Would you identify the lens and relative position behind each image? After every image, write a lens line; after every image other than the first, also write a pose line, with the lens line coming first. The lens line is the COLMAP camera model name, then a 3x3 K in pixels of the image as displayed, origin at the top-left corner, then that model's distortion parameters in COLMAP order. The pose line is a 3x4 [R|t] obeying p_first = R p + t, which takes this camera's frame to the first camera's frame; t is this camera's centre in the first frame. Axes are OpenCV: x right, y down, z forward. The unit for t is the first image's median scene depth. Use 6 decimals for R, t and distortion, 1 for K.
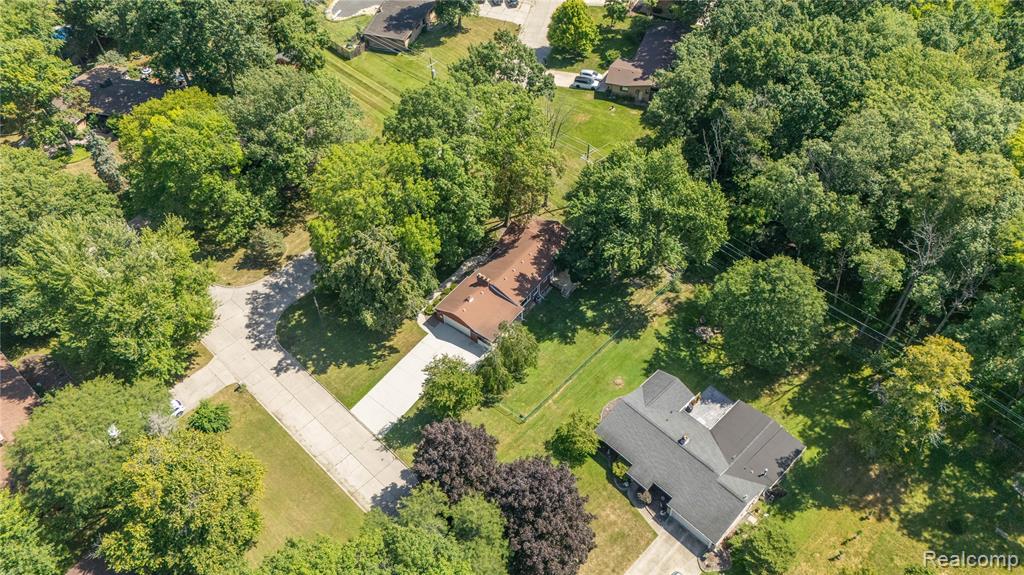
lens RADIAL K [[760.8, 0, 509.4], [0, 760.8, 292.1], [0, 0, 1]] dist [0.034257, -0.022735]
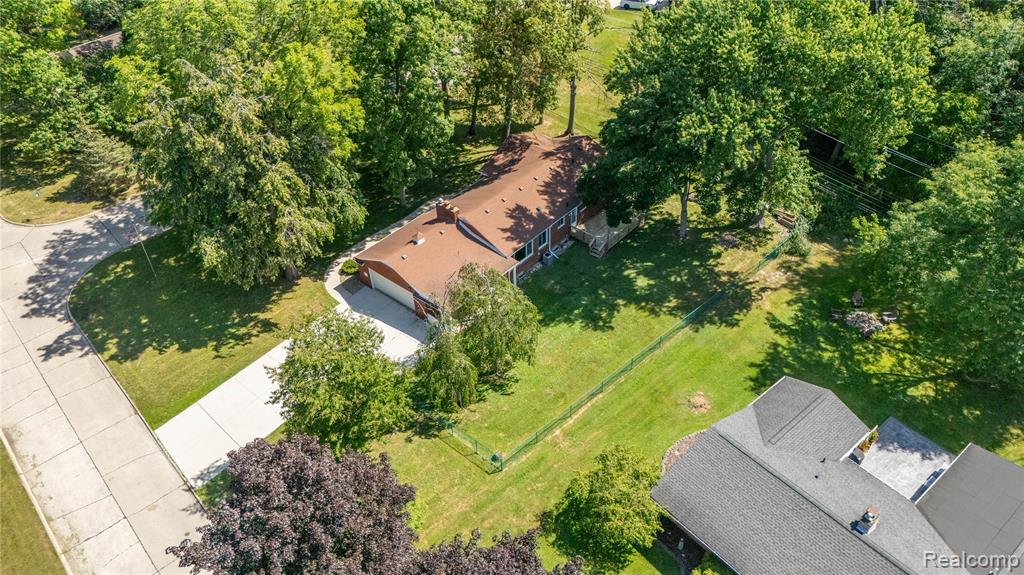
lens RADIAL K [[760.8, 0, 511.4], [0, 760.8, 288.4], [0, 0, 1]] dist [0.034257, -0.022735]
pose [[0.997814, 0.038922, -0.053411, 0.044287], [-0.045523, 0.990658, -0.128545, 0.111801], [0.047909, 0.130696, 0.990264, 0.481116]]
